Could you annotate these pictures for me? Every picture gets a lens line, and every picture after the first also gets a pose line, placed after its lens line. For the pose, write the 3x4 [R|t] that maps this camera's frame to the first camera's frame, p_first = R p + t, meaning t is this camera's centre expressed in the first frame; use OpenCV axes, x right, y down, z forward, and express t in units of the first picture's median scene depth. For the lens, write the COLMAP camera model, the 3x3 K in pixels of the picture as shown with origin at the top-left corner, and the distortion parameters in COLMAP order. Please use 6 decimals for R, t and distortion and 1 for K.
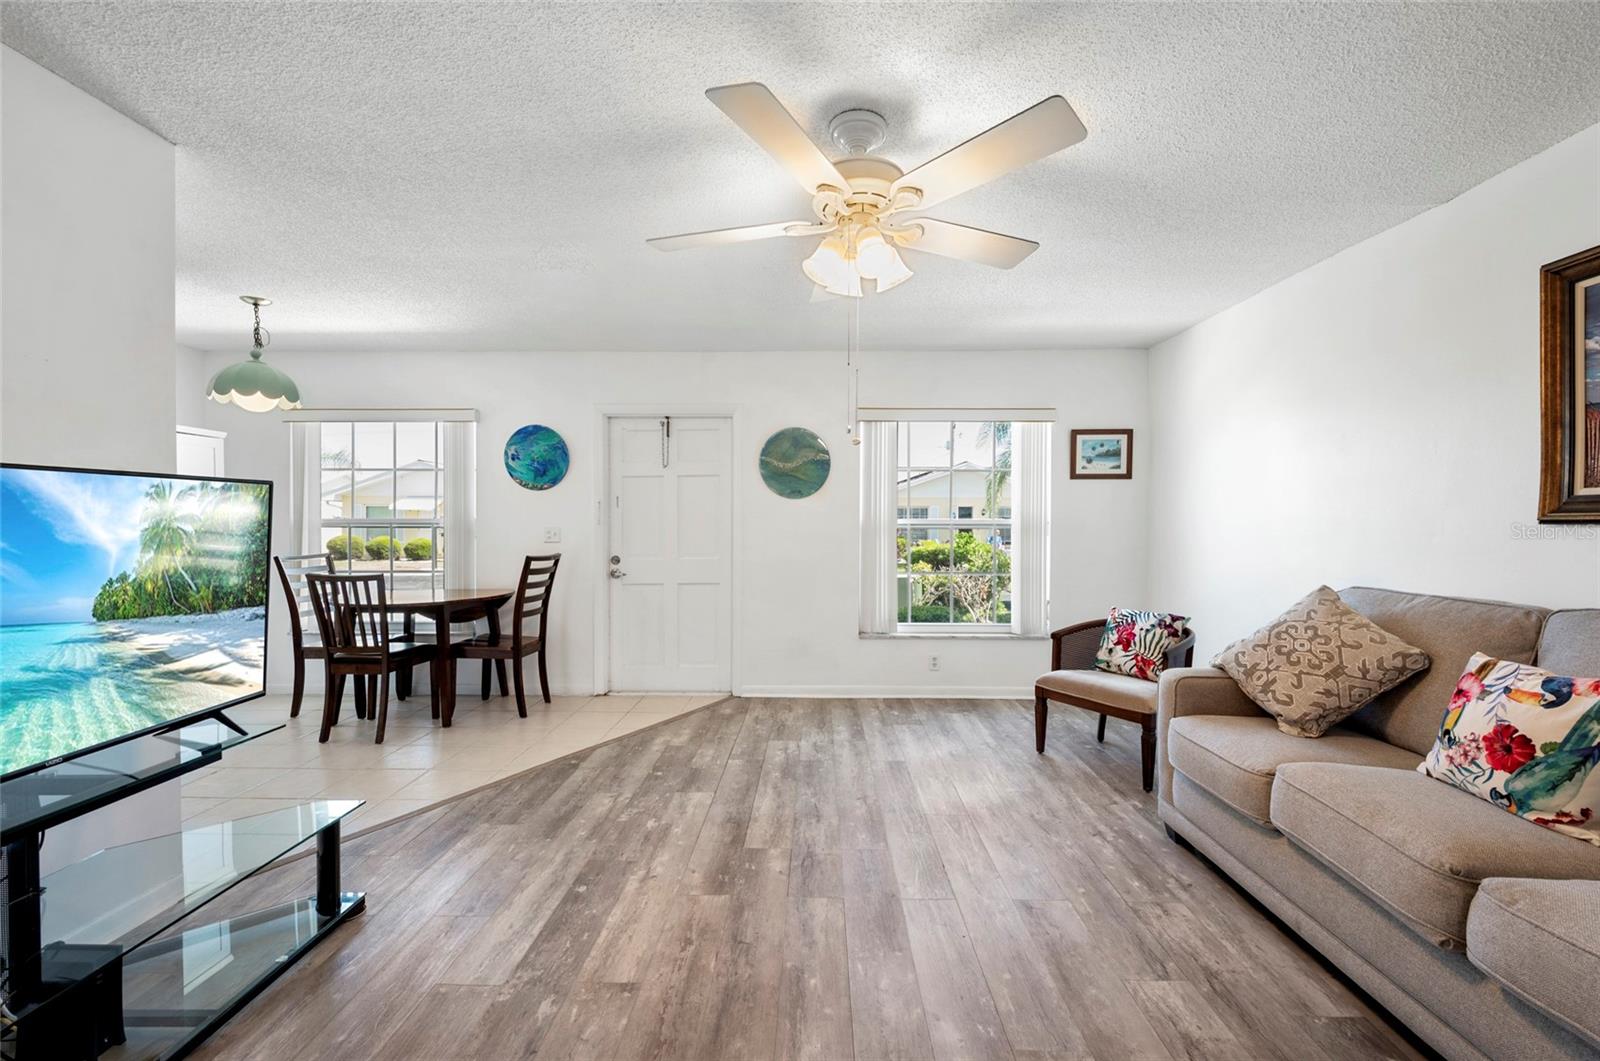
lens RADIAL K [[660.3, 0, 800.0], [0, 660.3, 530.5], [0, 0, 1]] dist [0.001129, 0.000005]
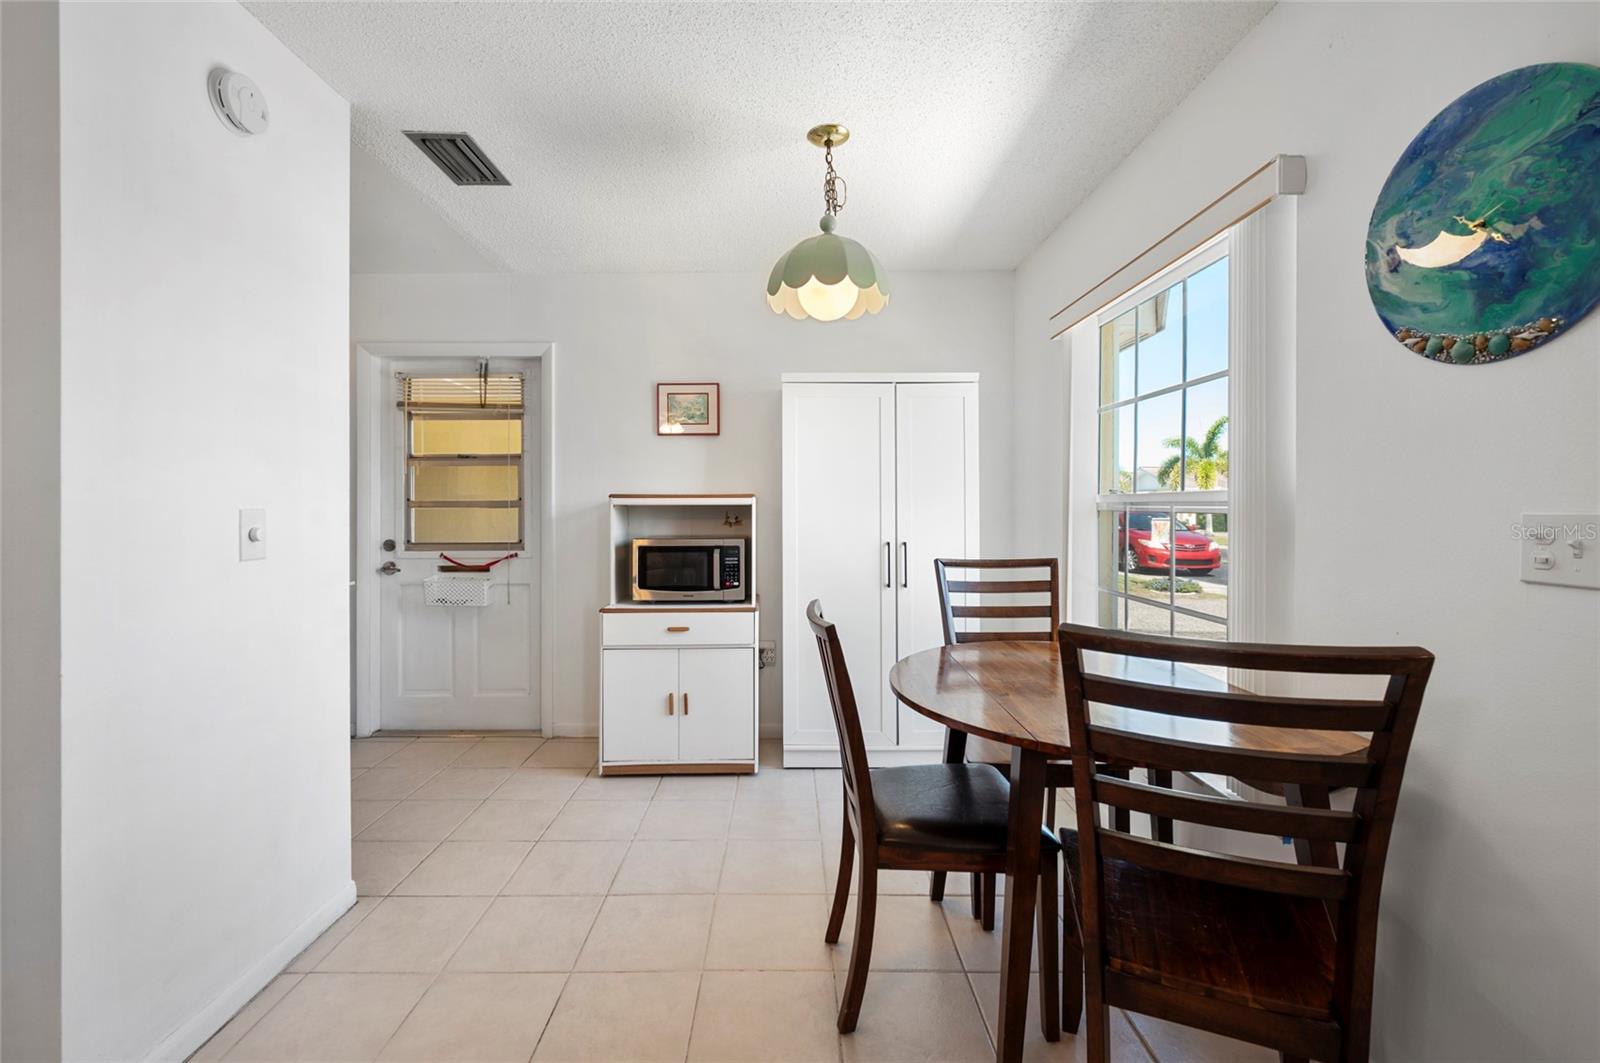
lens RADIAL K [[674.4, 0, 795.8], [0, 674.4, 506.8], [0, 0, 1]] dist [0.000092, 0.000002]
pose [[0.036474, -0.000524, -0.999334, -0.215296], [-0.006964, 0.999975, -0.000778, -0.007712], [0.999310, 0.006988, 0.036470, 0.984706]]
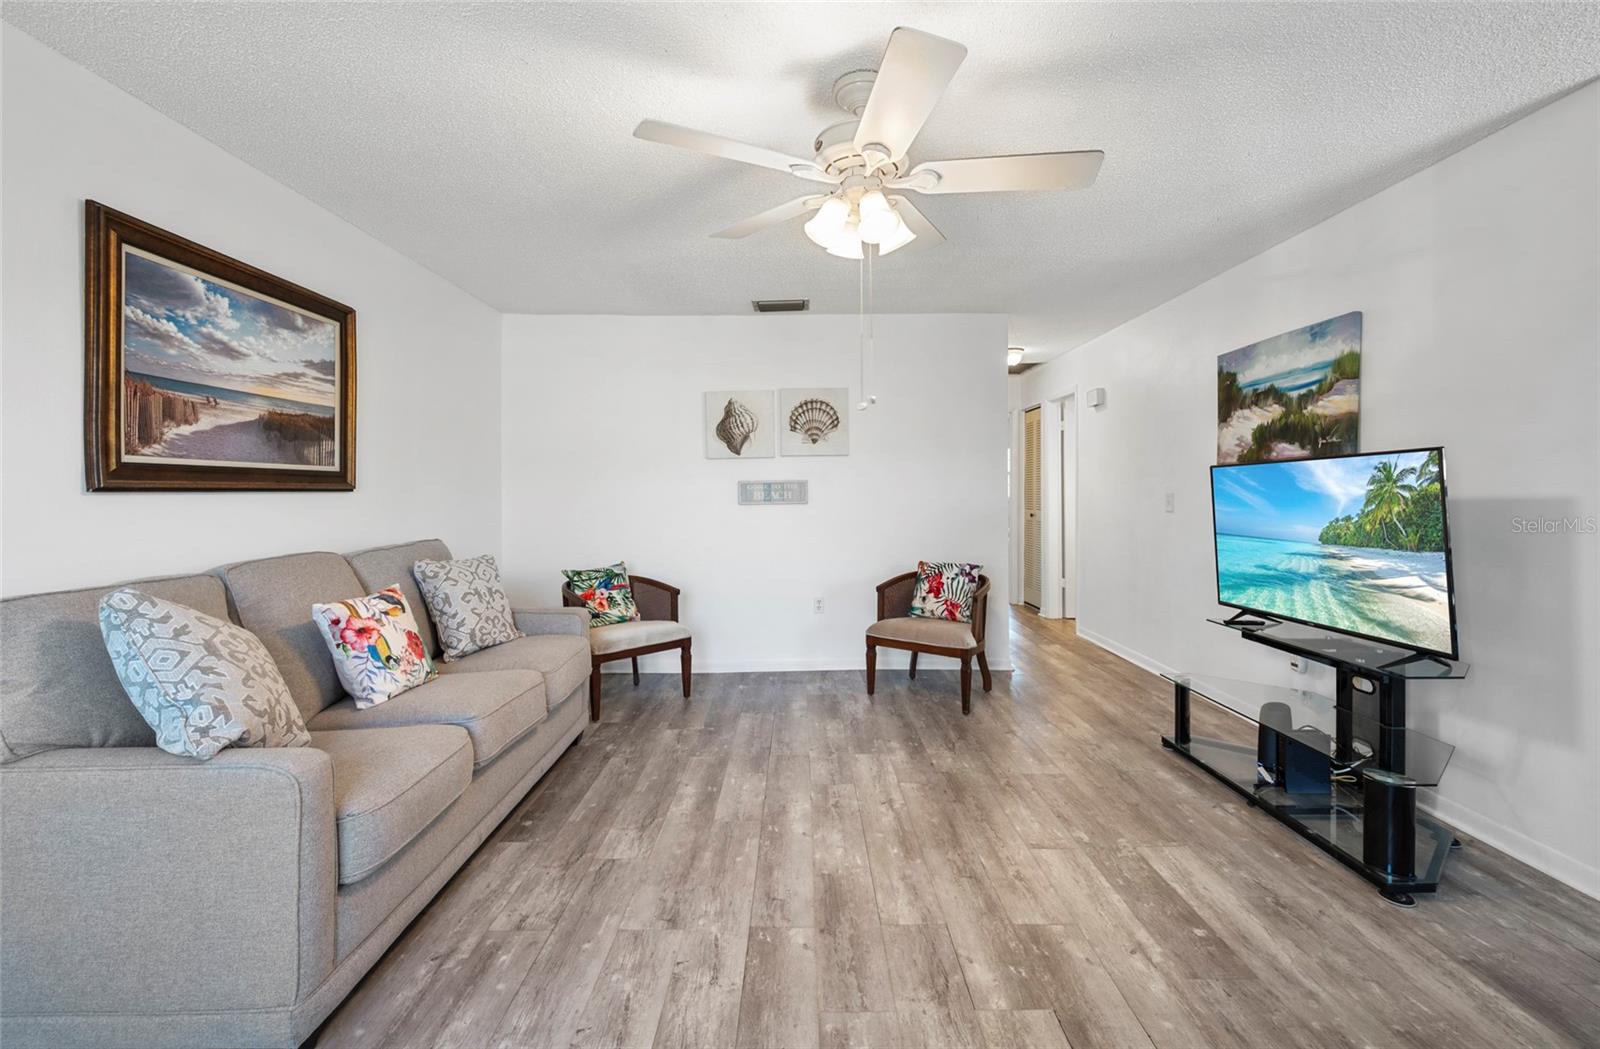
lens RADIAL K [[671.6, 0, 795.4], [0, 671.6, 493.5], [0, 0, 1]] dist [-0.000116, -0.000015]
pose [[-0.999818, 0.002170, -0.018961, 0.118967], [0.001951, 0.999931, 0.011572, -0.009438], [0.018985, 0.011533, -0.999753, 1.155560]]
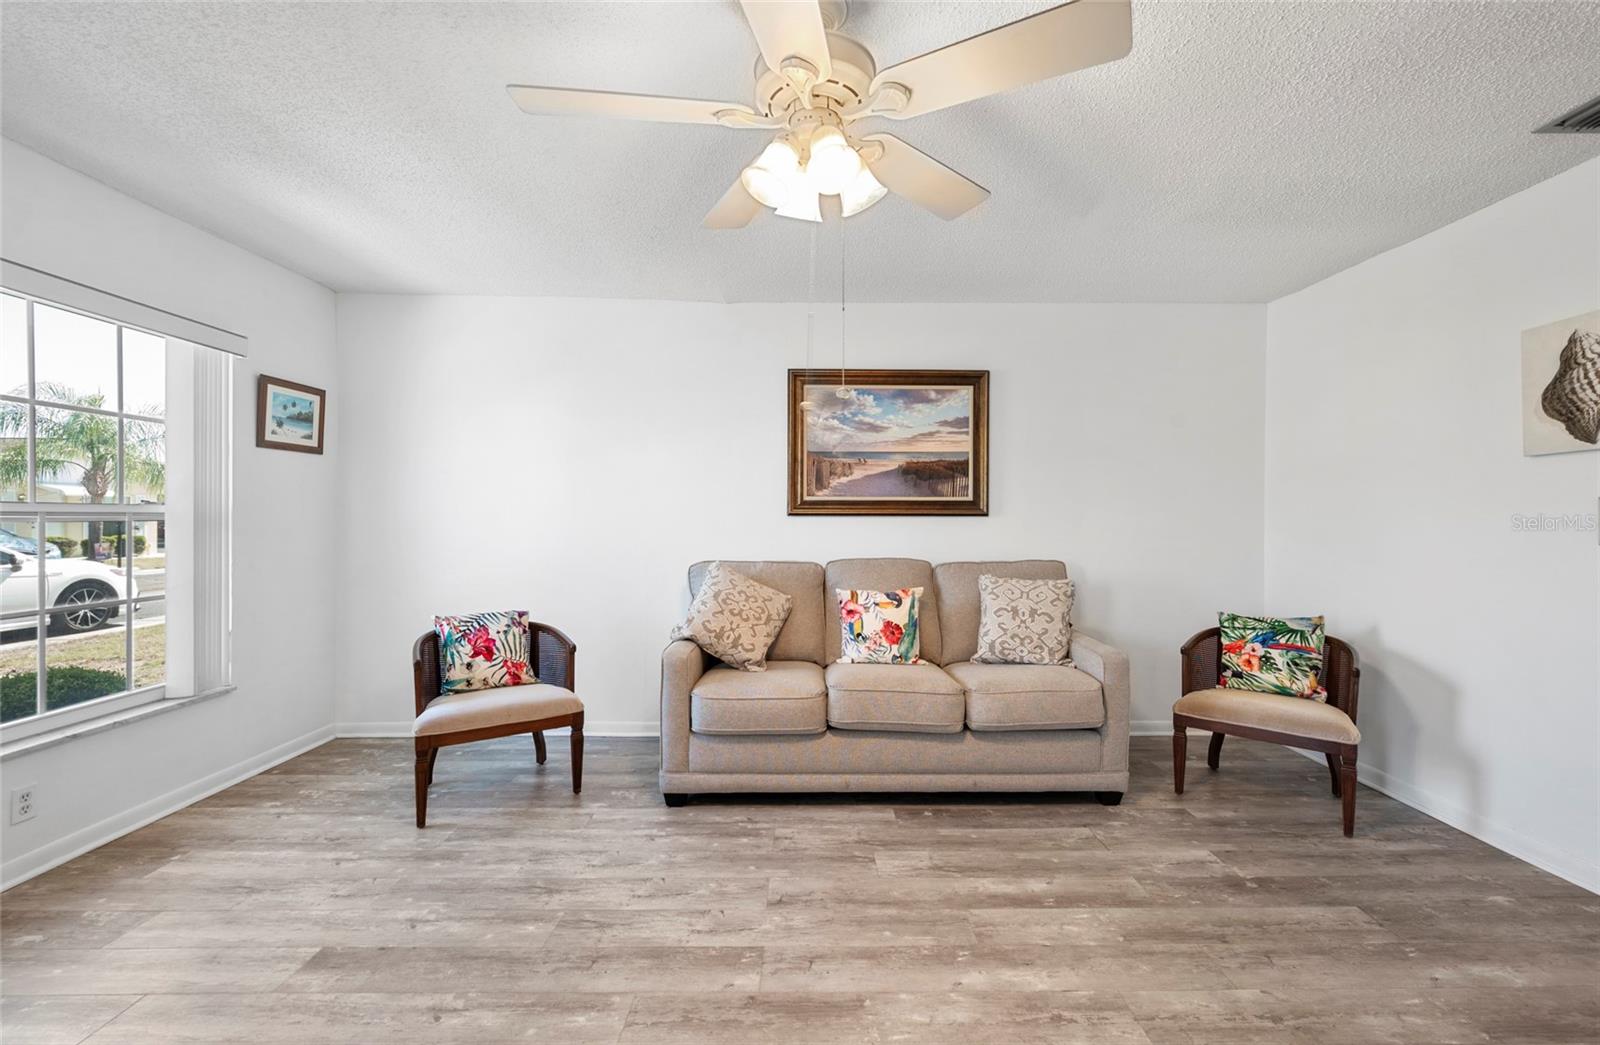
lens RADIAL K [[669.9, 0, 827.0], [0, 669.9, 518.8], [0, 0, 1]] dist [0.000366, -0.000300]
pose [[-0.046825, -0.003926, 0.998895, -0.399731], [0.005388, 0.999977, 0.004183, -0.004886], [-0.998889, 0.005577, -0.046802, 0.591317]]
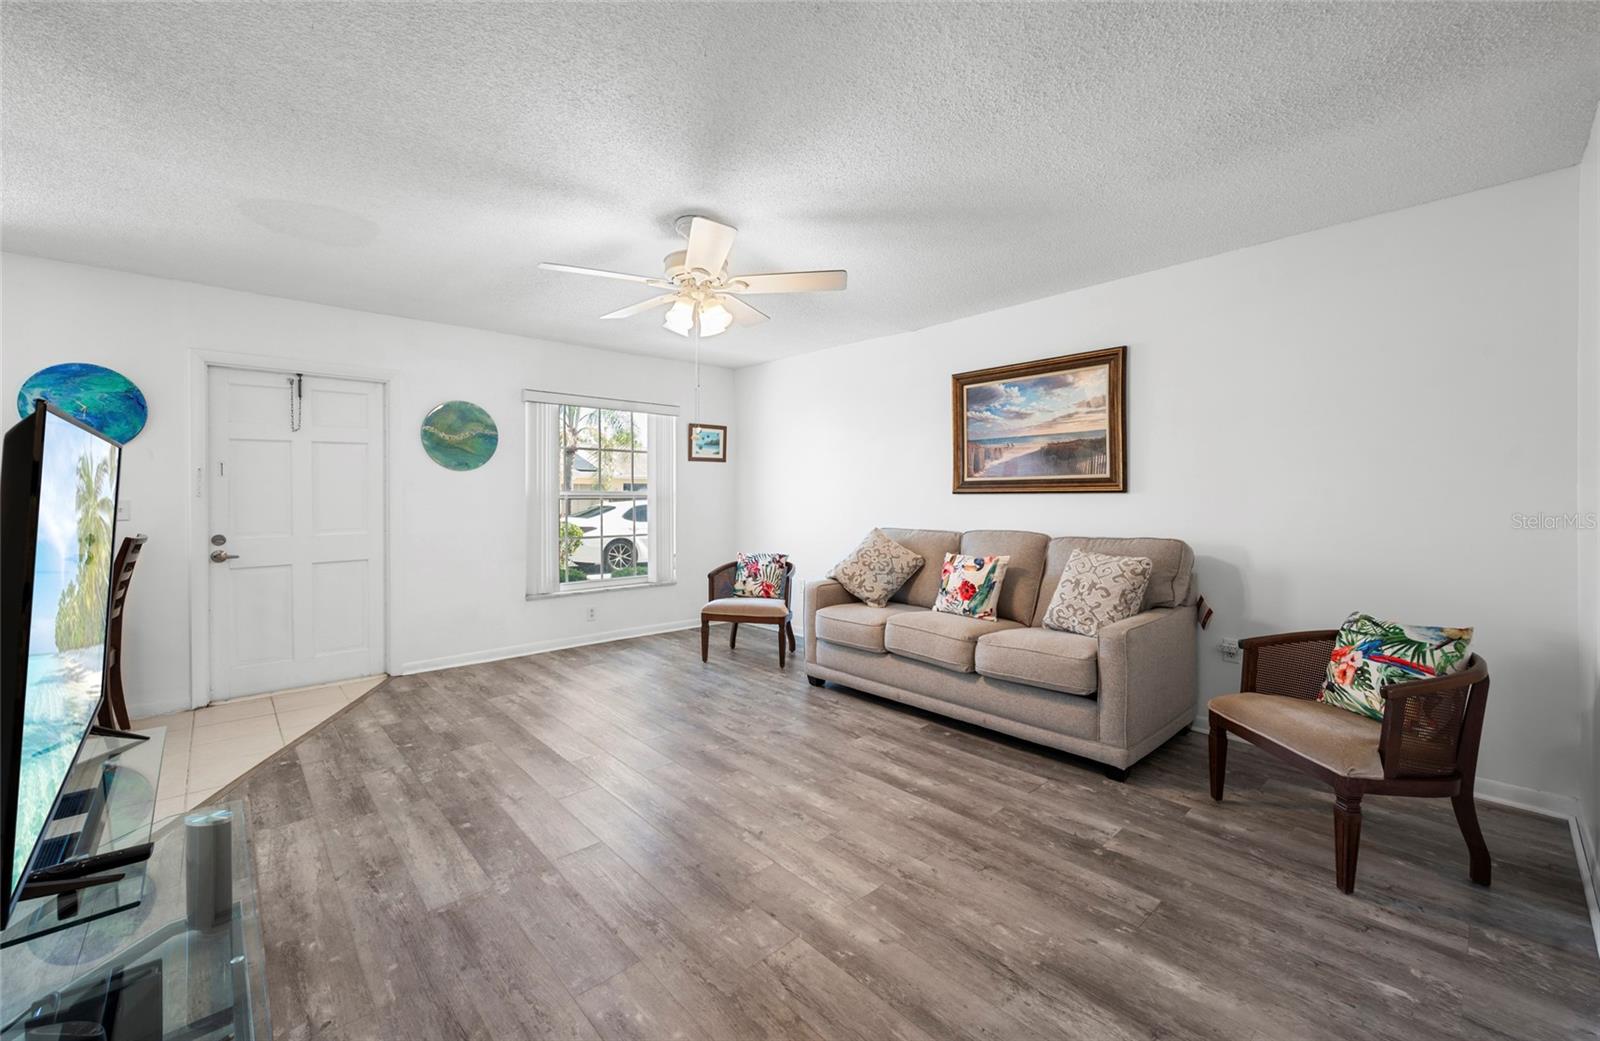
lens RADIAL K [[648.0, 0, 797.1], [0, 648.0, 497.1], [0, 0, 1]] dist [-0.000118, -0.000271]
pose [[0.723051, -0.004567, 0.690780, -0.429142], [0.010231, 0.999939, -0.004098, 0.002637], [-0.690719, 0.010031, 0.723054, -0.108172]]
